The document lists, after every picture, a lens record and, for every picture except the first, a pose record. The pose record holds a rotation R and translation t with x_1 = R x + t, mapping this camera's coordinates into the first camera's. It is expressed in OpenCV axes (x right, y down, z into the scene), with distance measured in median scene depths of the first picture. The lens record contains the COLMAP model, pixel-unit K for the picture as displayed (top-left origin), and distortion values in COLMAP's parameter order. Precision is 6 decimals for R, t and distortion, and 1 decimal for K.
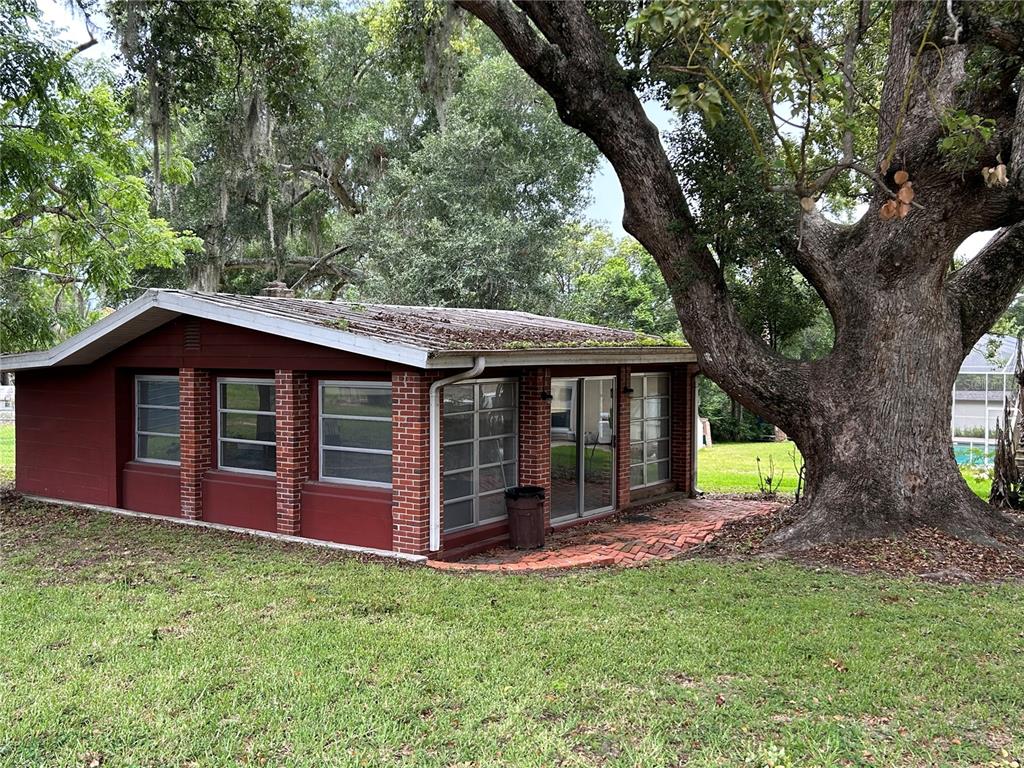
lens RADIAL K [[982.6, 0, 512.2], [0, 982.6, 383.1], [0, 0, 1]] dist [-0.003261, 0.000000]
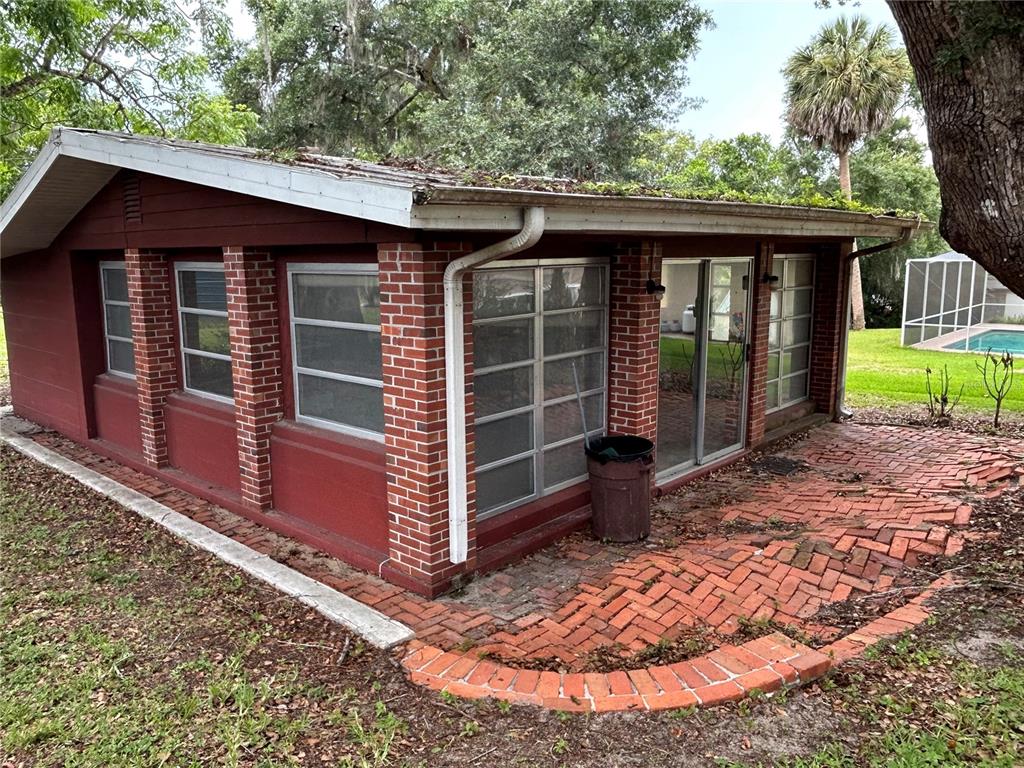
lens RADIAL K [[756.4, 0, 501.5], [0, 756.4, 375.6], [0, 0, 1]] dist [0.003914, -0.001774]
pose [[0.991716, 0.011100, -0.127967, 0.000502], [0.005486, 0.991690, 0.128534, 0.006623], [0.128330, -0.128172, 0.983414, 0.514257]]
